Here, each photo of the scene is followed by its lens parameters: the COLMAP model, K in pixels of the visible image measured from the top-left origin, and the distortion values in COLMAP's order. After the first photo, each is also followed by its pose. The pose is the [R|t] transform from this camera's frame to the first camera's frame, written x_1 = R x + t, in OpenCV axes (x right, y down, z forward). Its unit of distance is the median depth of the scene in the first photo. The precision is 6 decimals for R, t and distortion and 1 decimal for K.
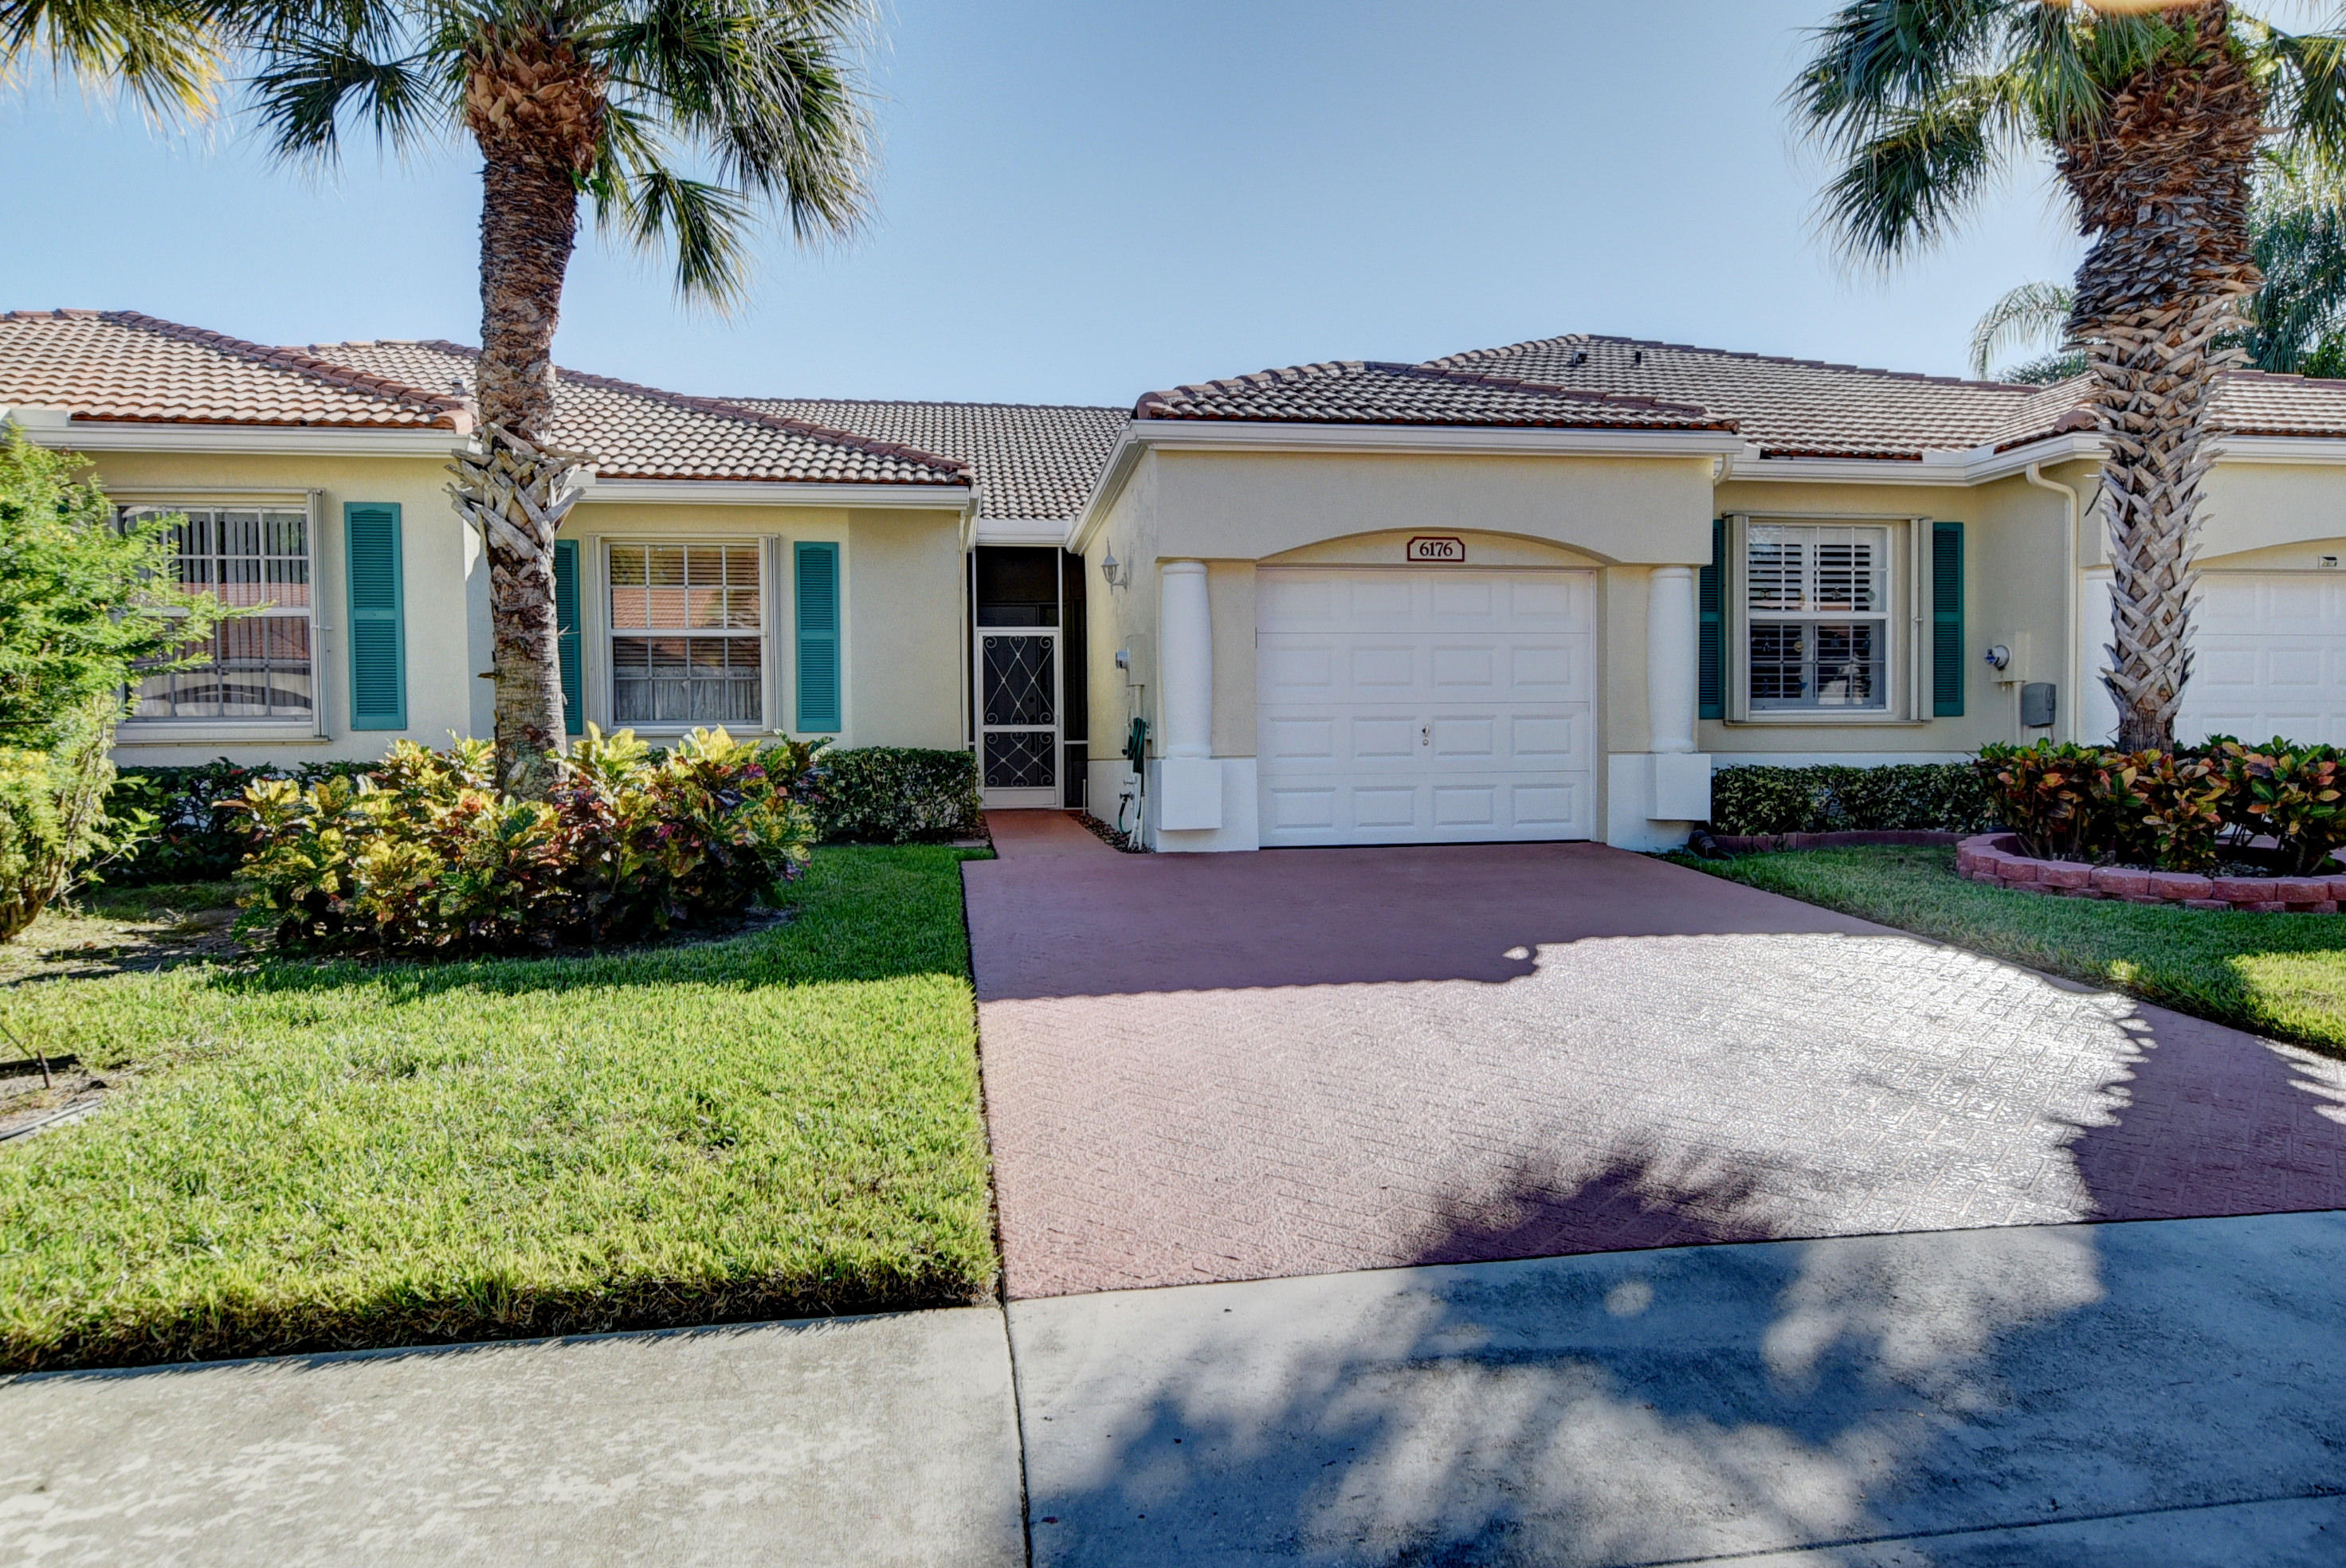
lens RADIAL K [[1420.2, 0, 1173.0], [0, 1420.2, 784.0], [0, 0, 1]] dist [-0.004316, 0.000313]
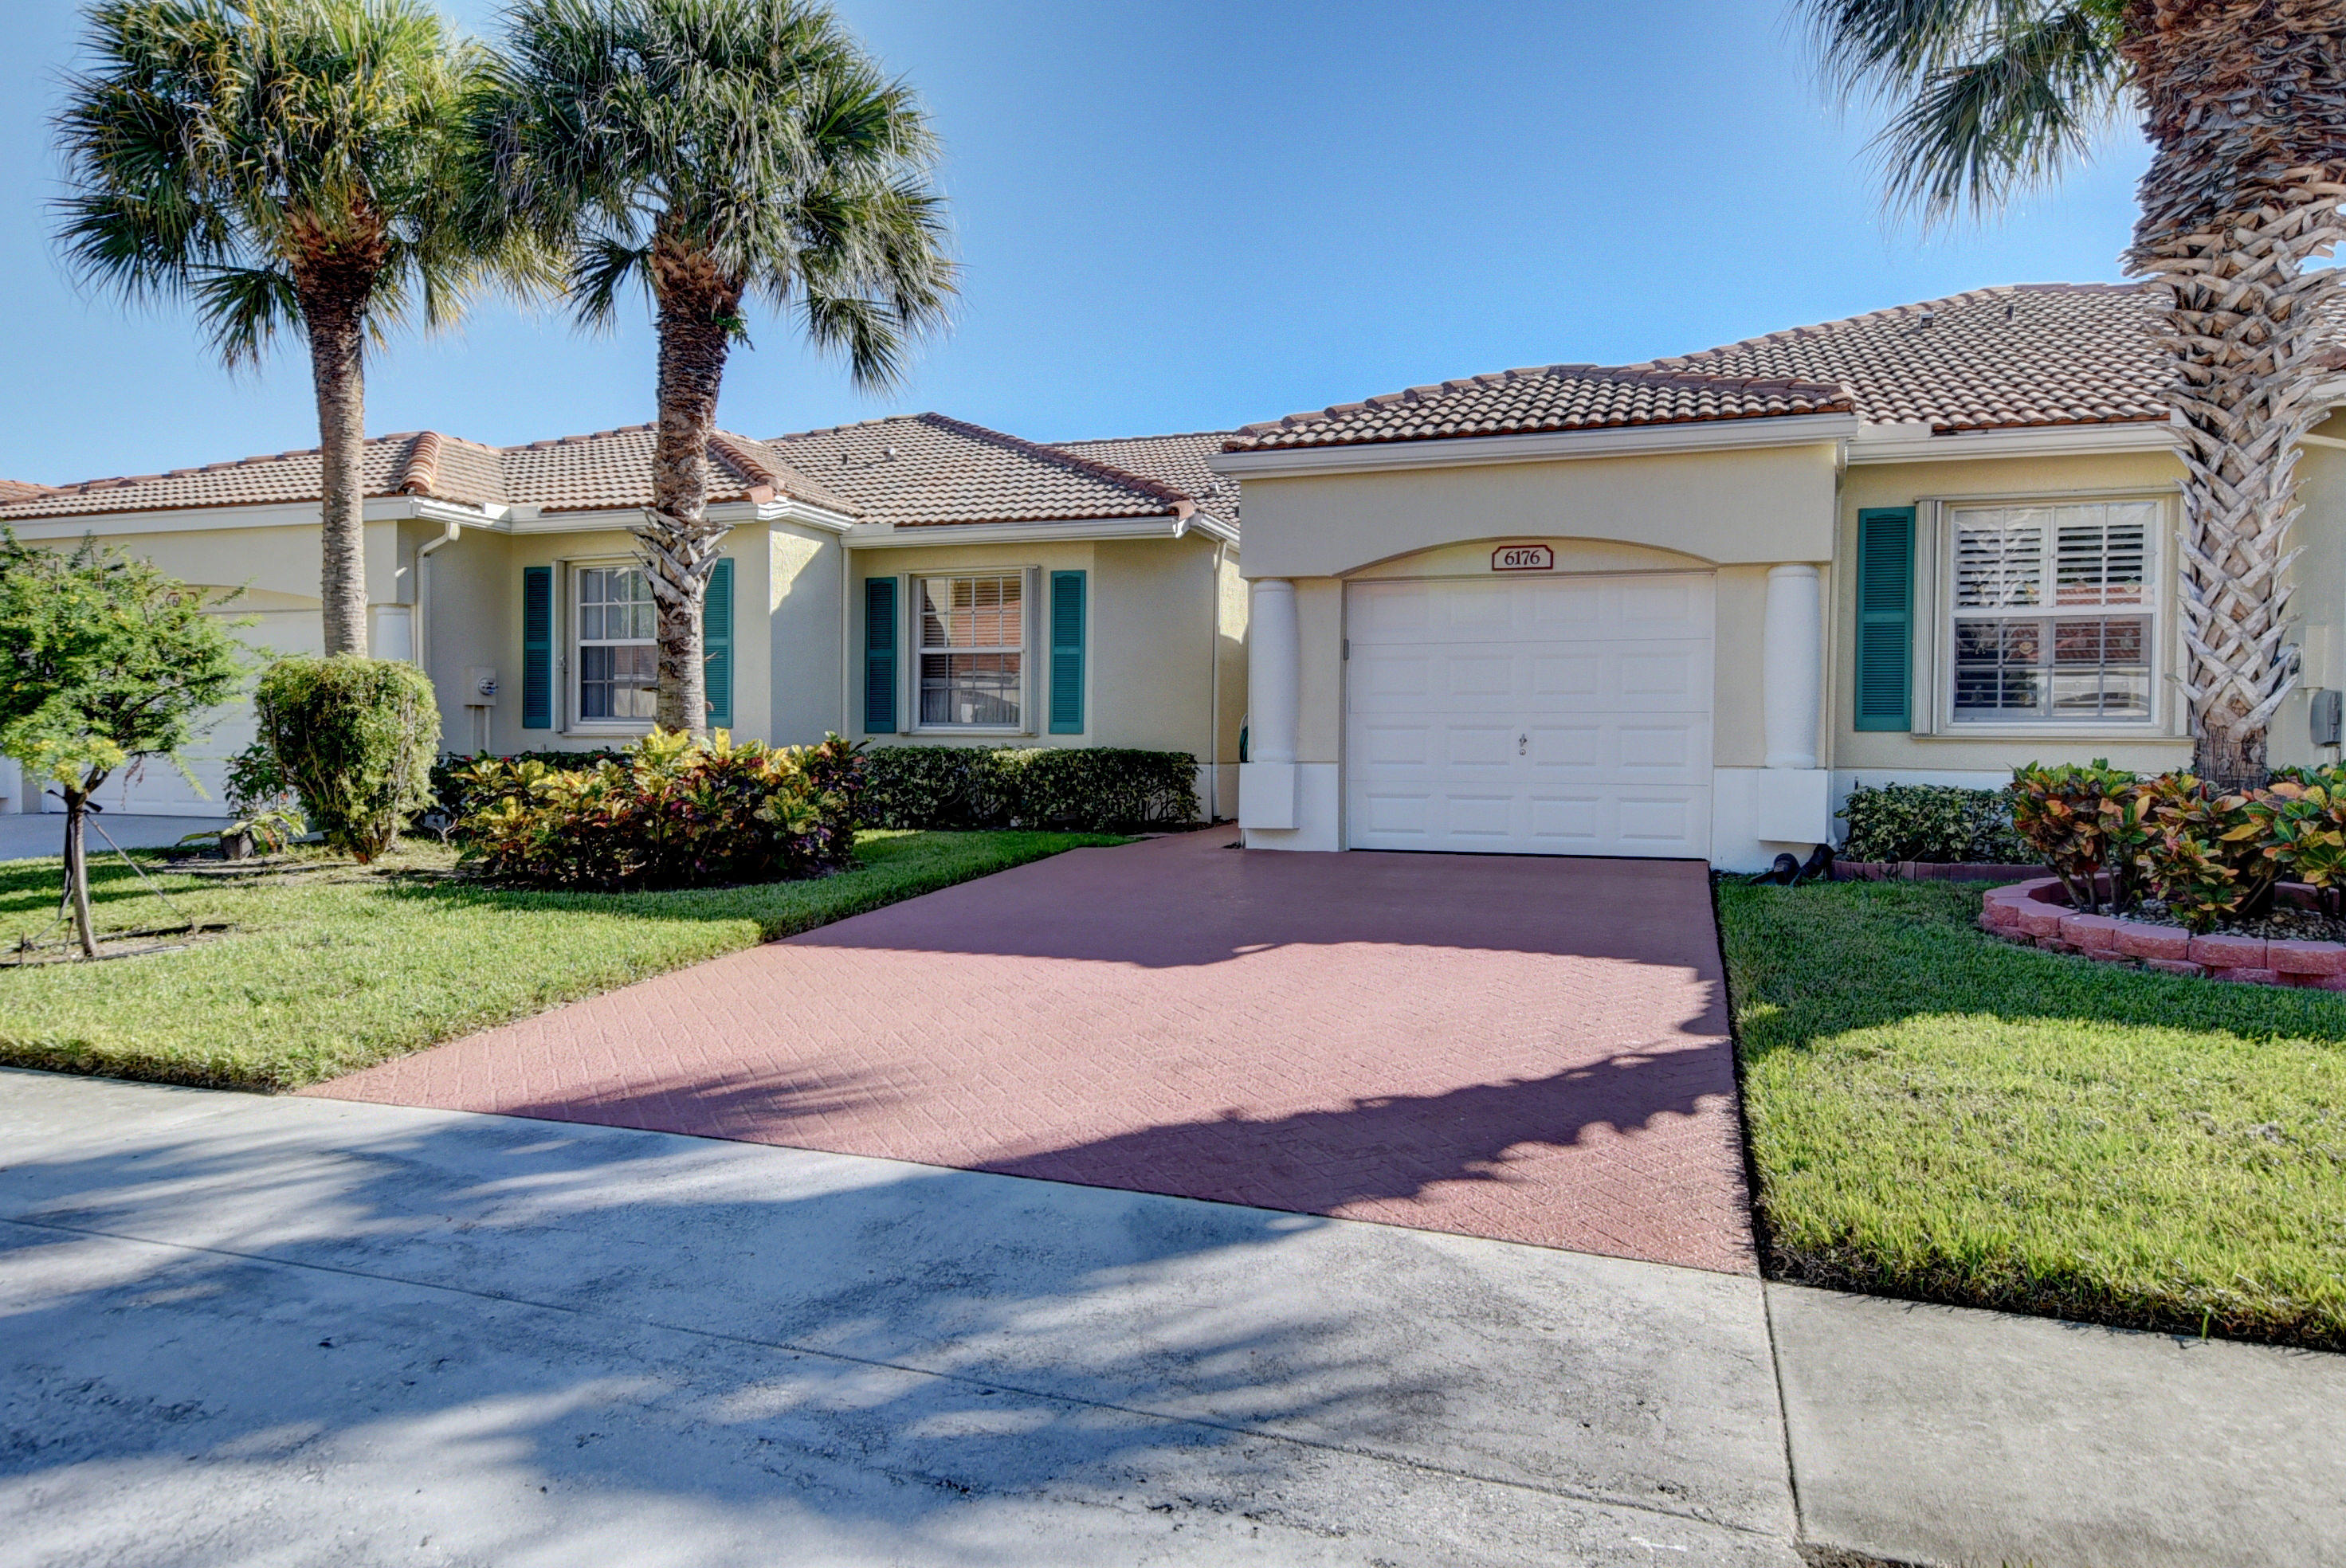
lens RADIAL K [[1410.2, 0, 1173.1], [0, 1410.2, 760.4], [0, 0, 1]] dist [0.001376, 0.002051]
pose [[0.890565, 0.020802, -0.454380, 0.526510], [-0.028989, 0.999519, -0.011059, -0.006843], [0.453931, 0.023021, 0.890739, 0.016079]]
